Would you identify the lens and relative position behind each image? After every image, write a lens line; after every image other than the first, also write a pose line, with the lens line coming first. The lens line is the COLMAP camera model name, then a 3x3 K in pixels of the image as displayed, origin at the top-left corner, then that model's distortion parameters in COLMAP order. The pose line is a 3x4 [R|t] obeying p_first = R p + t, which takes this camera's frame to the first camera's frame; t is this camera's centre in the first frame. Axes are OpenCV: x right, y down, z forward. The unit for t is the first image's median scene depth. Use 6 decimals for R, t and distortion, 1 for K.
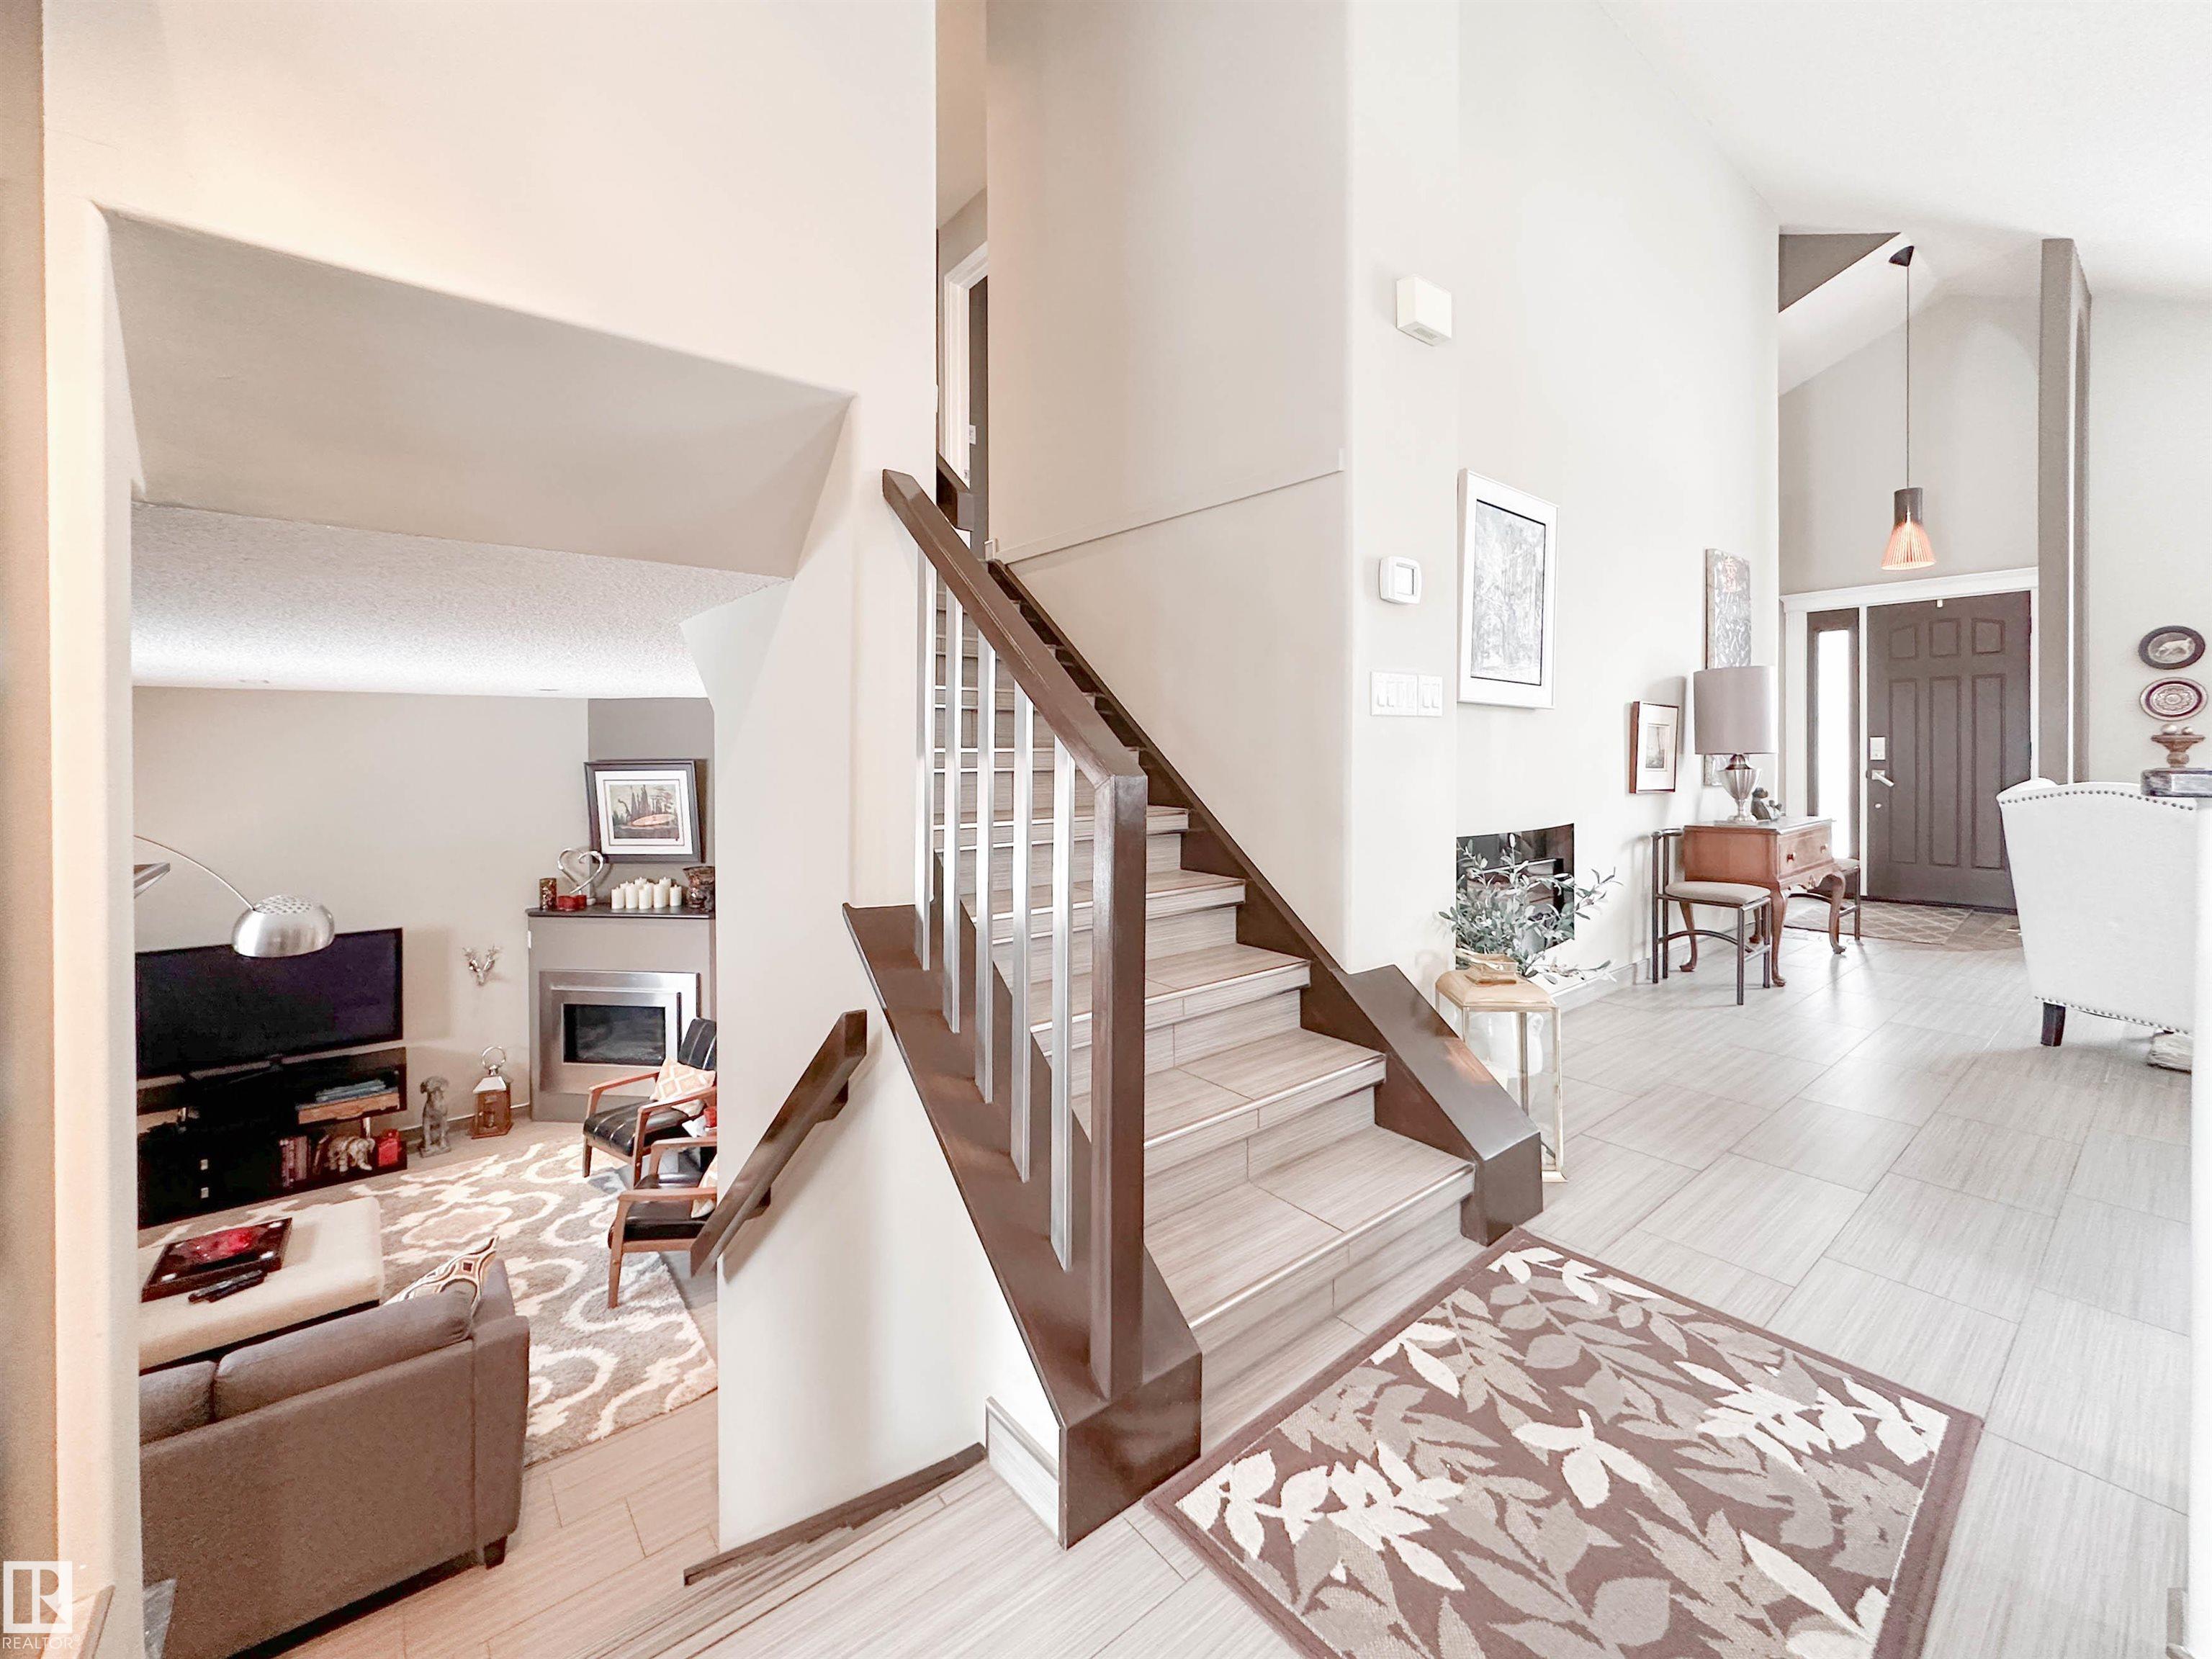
lens RADIAL K [[909.6, 0, 1119.1], [0, 909.6, 754.4], [0, 0, 1]] dist [-0.001966, -0.000311]
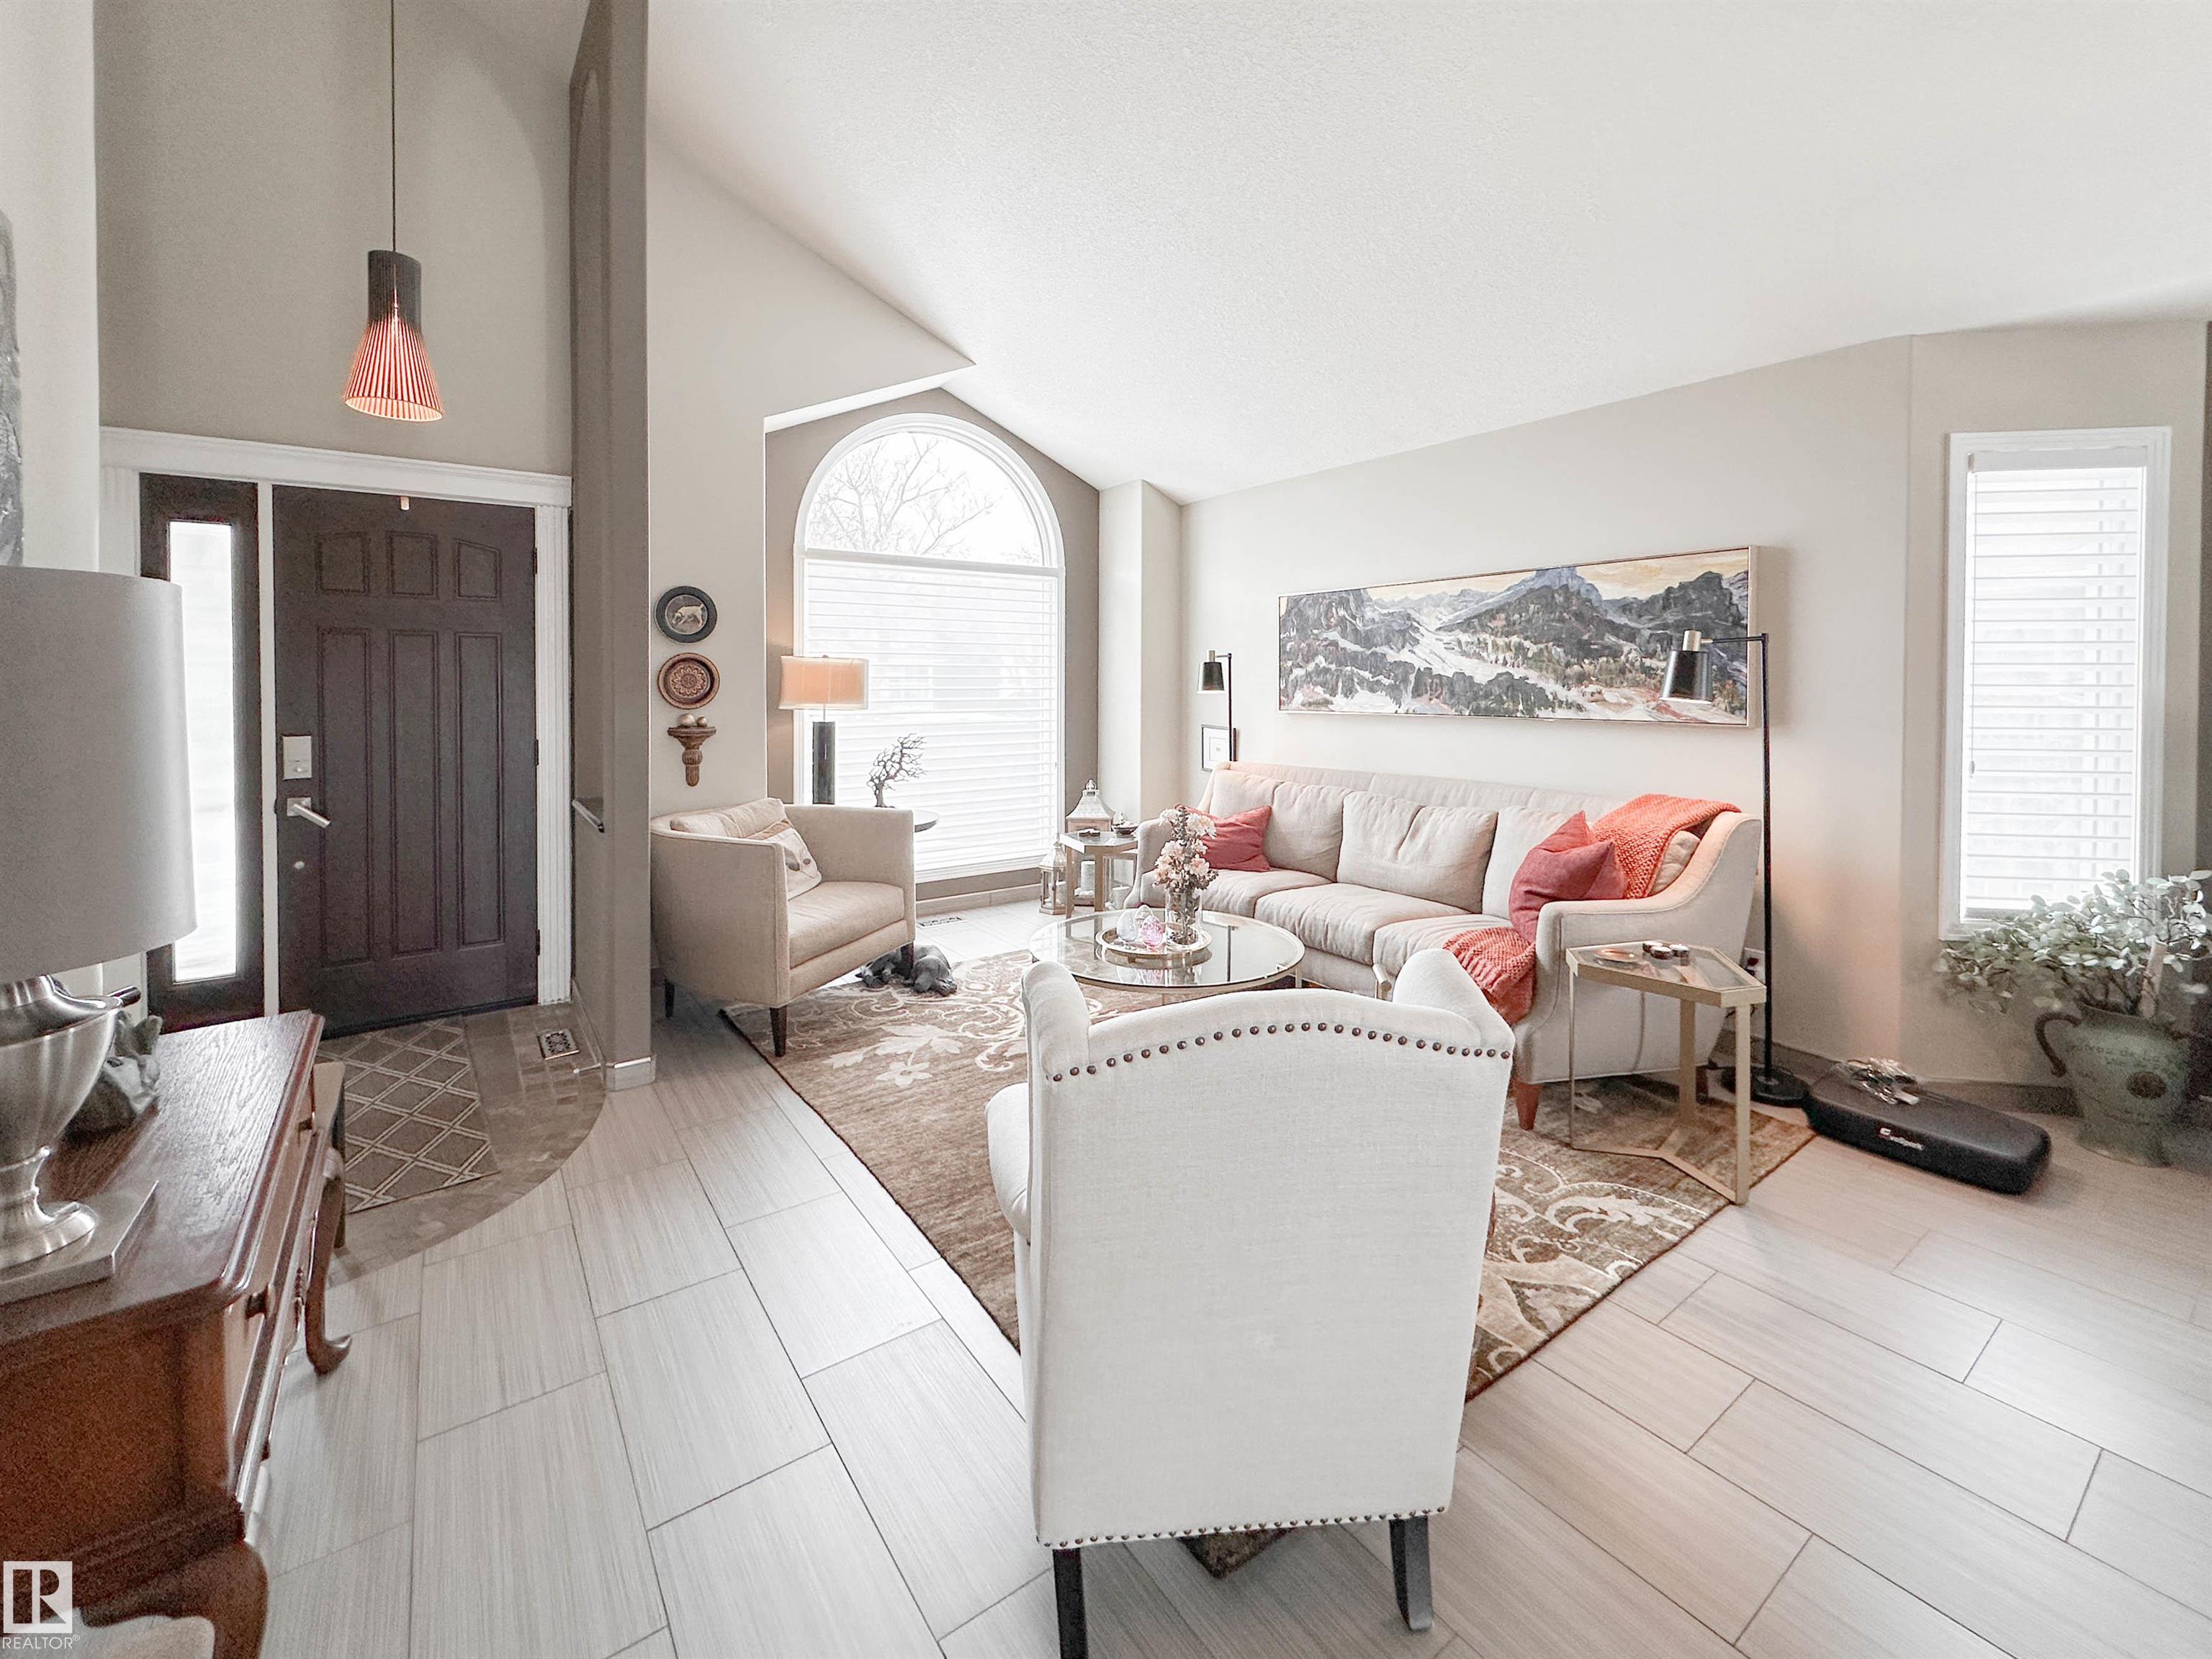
lens RADIAL K [[932.7, 0, 1093.4], [0, 932.7, 696.4], [0, 0, 1]] dist [-0.003430, -0.000224]
pose [[0.074882, -0.012496, 0.997114, 0.610396], [0.004951, 0.999914, 0.012159, -0.086095], [-0.997180, 0.004026, 0.074938, 0.920210]]
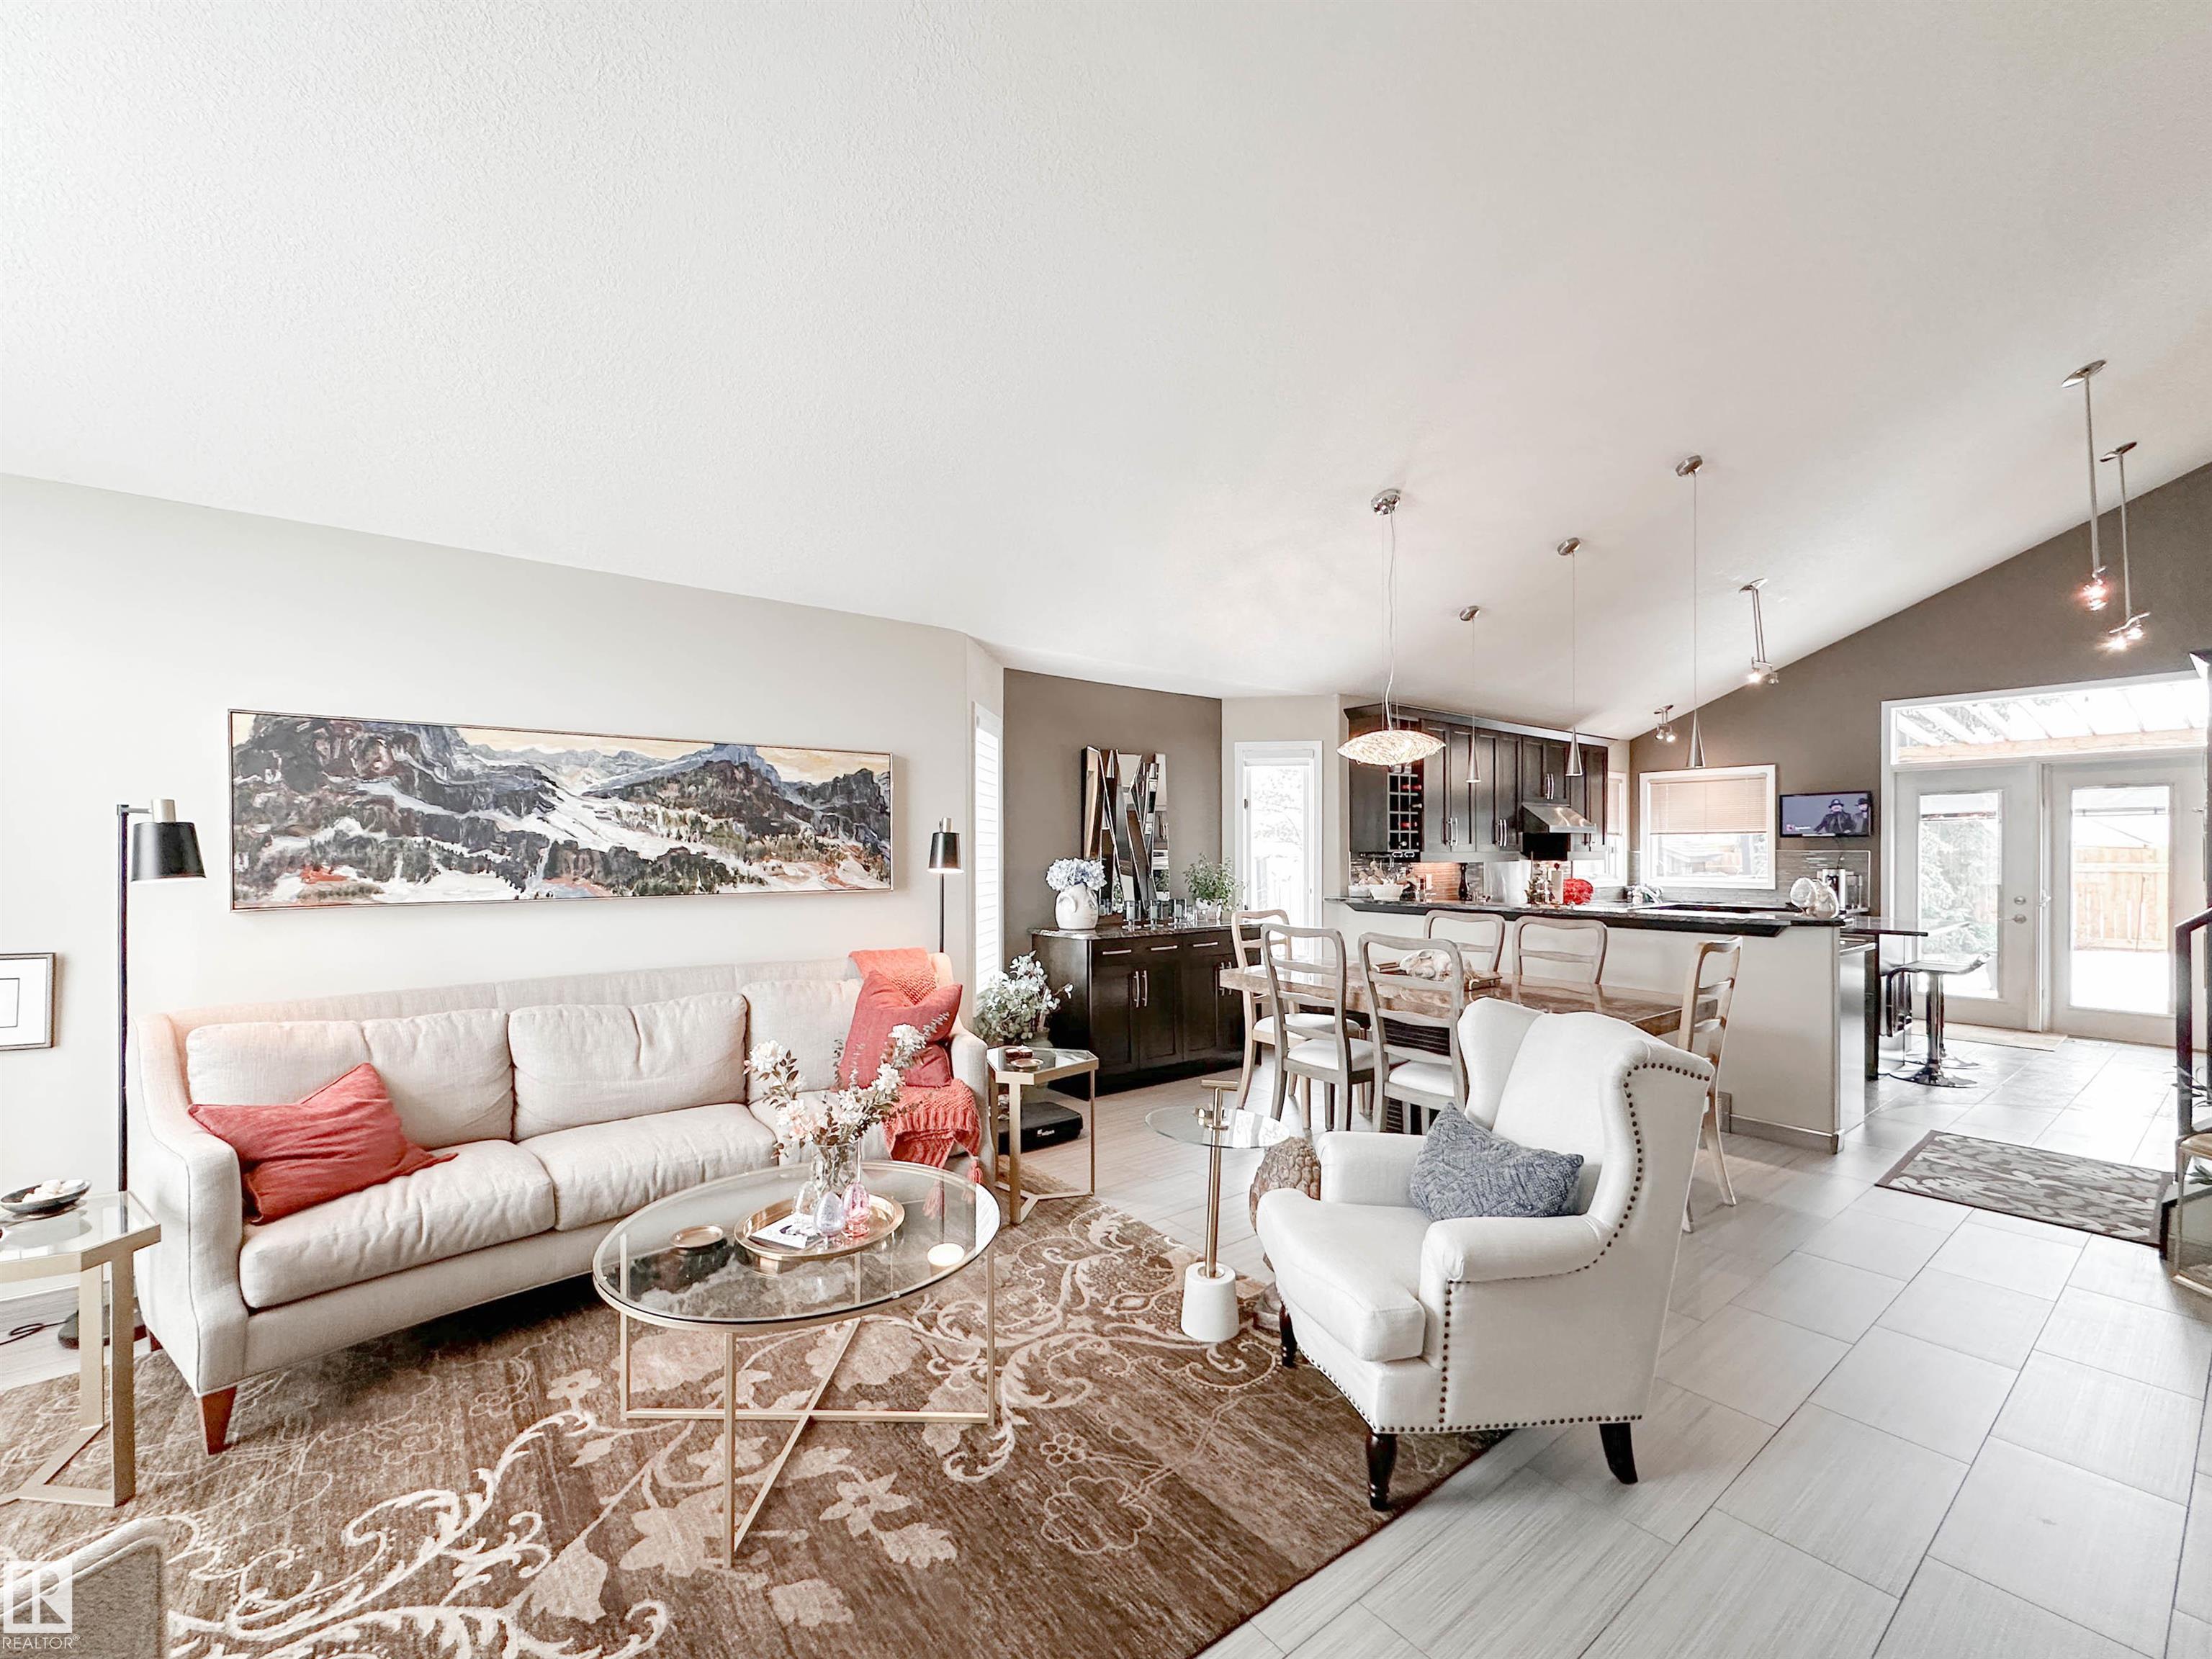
lens RADIAL K [[917.4, 0, 1091.4], [0, 917.4, 855.9], [0, 0, 1]] dist [-0.002093, 0.000364]
pose [[-0.999334, 0.005680, 0.036045, 1.299692], [0.006023, 0.999938, 0.009418, -0.096494], [-0.035990, 0.009629, -0.999306, 1.549949]]
